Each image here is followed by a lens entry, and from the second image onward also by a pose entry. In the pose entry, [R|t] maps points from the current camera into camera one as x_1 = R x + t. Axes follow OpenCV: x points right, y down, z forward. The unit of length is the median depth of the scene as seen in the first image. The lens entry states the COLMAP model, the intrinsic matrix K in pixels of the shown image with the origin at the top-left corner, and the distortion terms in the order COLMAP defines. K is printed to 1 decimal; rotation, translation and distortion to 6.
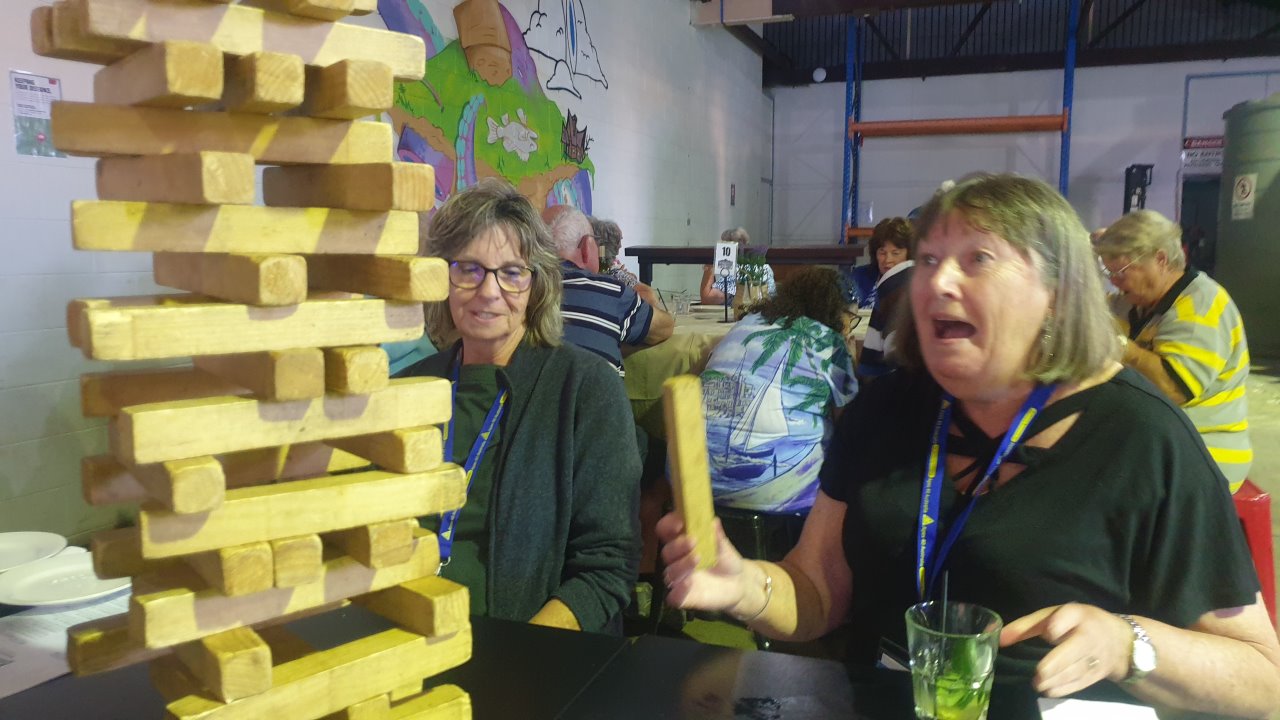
lens RADIAL K [[983.8, 0, 646.8], [0, 983.8, 360.8], [0, 0, 1]] dist [-0.003687, 0.003072]
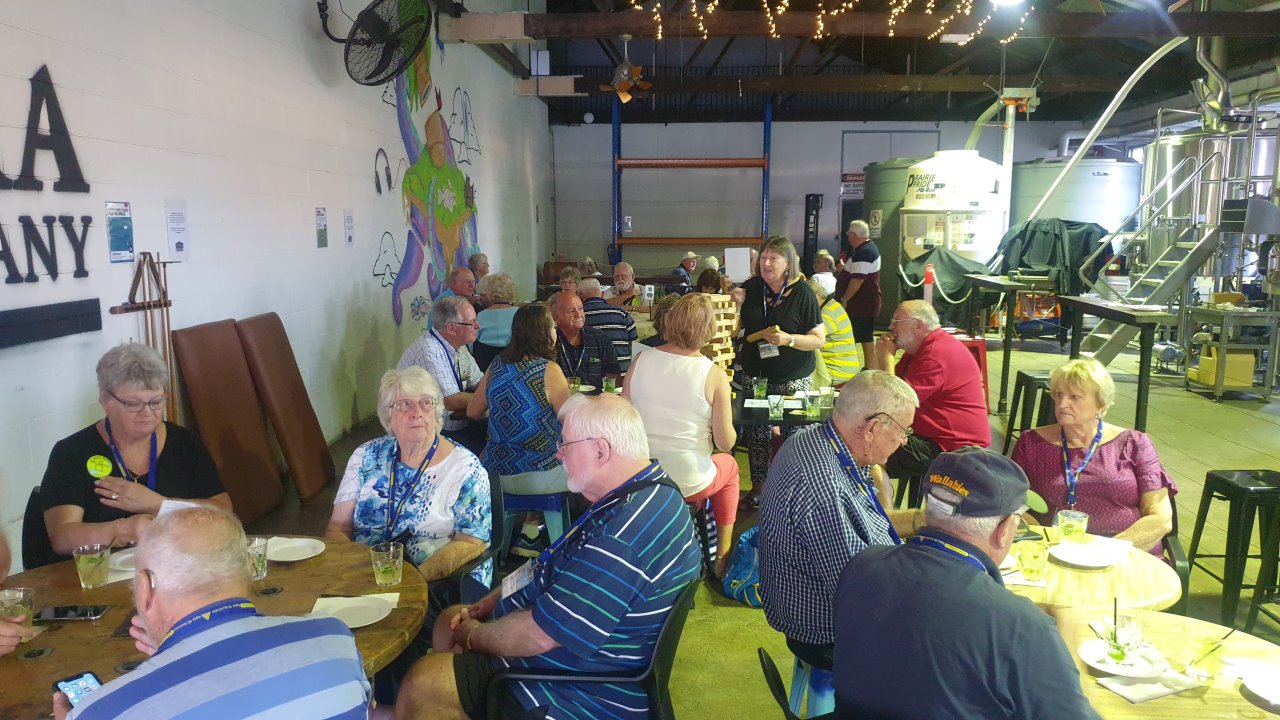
lens RADIAL K [[983.8, 0, 638.2], [0, 983.8, 360.4], [0, 0, 1]] dist [-0.003687, 0.003072]
pose [[0.959502, -0.038296, 0.279088, -2.961479], [0.031821, 0.999110, 0.027696, -0.059132], [-0.279900, -0.017693, 0.959866, -5.910991]]
